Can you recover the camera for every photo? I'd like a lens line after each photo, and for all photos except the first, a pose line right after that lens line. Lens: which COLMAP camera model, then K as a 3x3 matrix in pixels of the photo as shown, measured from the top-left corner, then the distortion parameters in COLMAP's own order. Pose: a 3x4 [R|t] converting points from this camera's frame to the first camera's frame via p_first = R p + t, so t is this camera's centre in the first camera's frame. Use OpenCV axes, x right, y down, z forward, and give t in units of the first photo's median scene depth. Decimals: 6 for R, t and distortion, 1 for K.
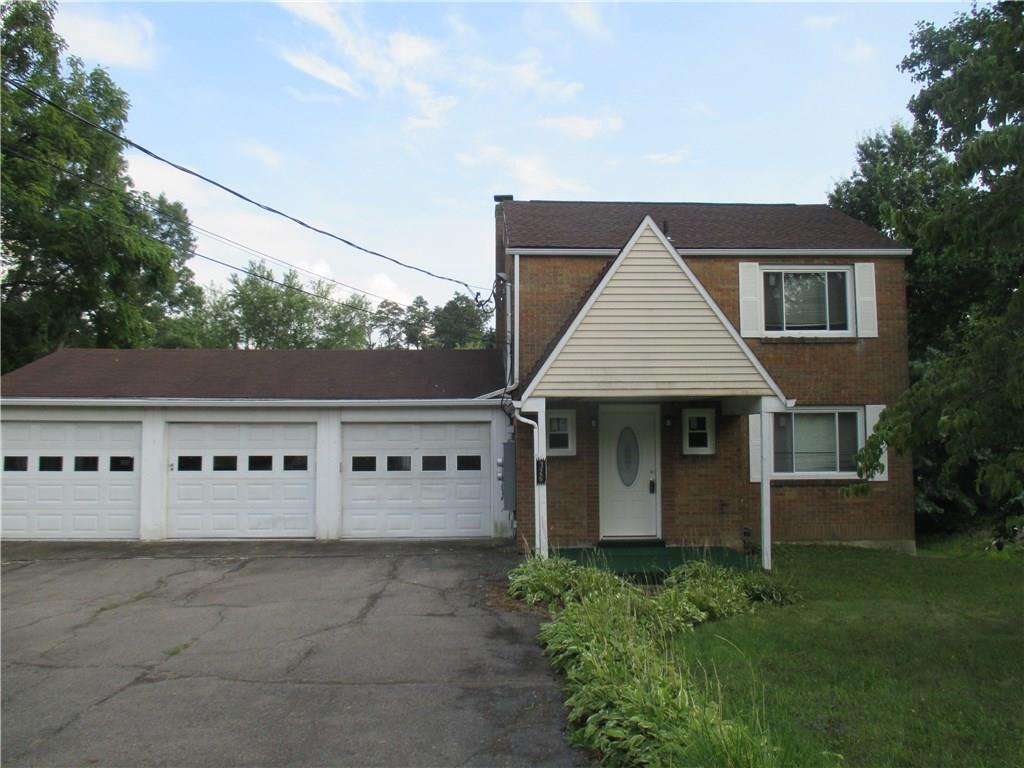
lens RADIAL K [[841.1, 0, 515.4], [0, 841.1, 386.7], [0, 0, 1]] dist [-0.035537, 0.014685]
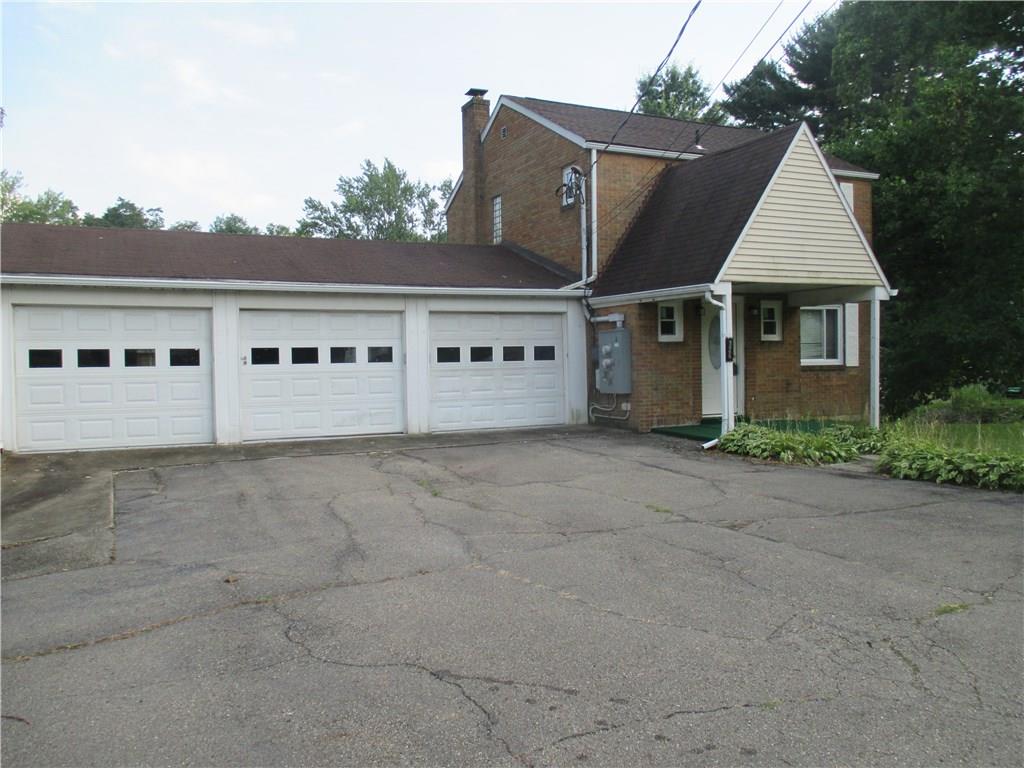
lens RADIAL K [[841.1, 0, 518.7], [0, 841.1, 379.4], [0, 0, 1]] dist [-0.035537, 0.014685]
pose [[0.916622, -0.019320, 0.399288, -0.497016], [-0.013489, 0.996768, 0.079196, 0.042679], [-0.399528, -0.077979, 0.913398, 0.082729]]
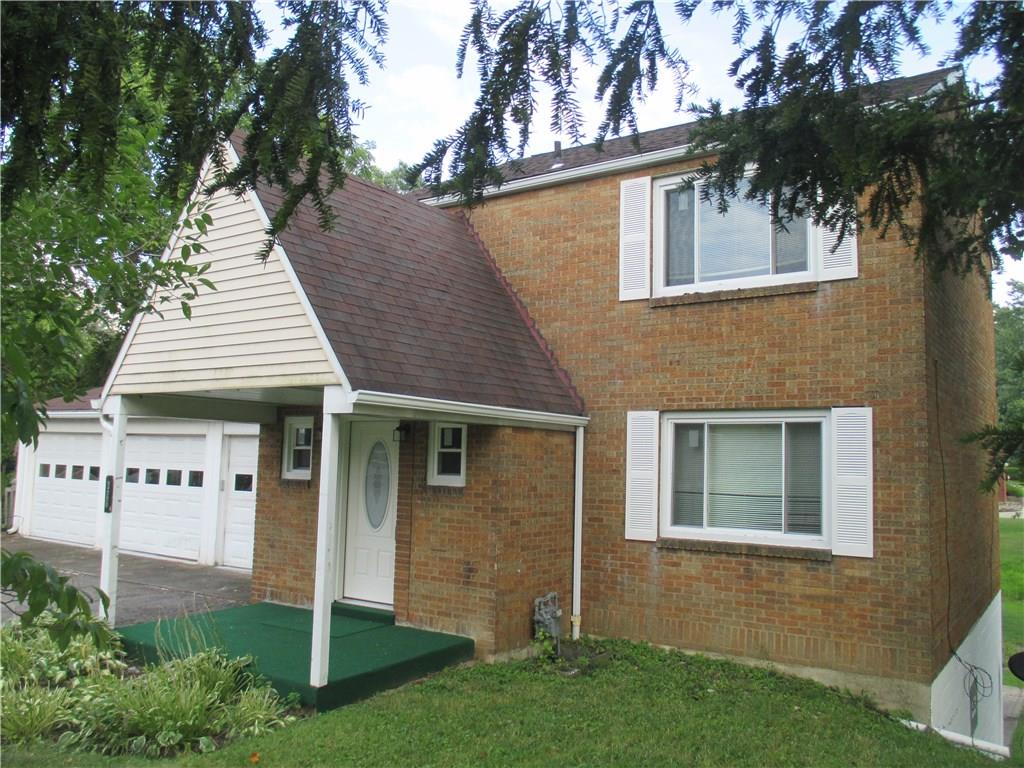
lens RADIAL K [[841.1, 0, 517.8], [0, 841.1, 384.0], [0, 0, 1]] dist [-0.035537, 0.014685]
pose [[0.806014, -0.030247, -0.591123, 0.576698], [0.008255, 0.999171, -0.039870, 0.026279], [0.591839, 0.027256, 0.805595, 0.465540]]
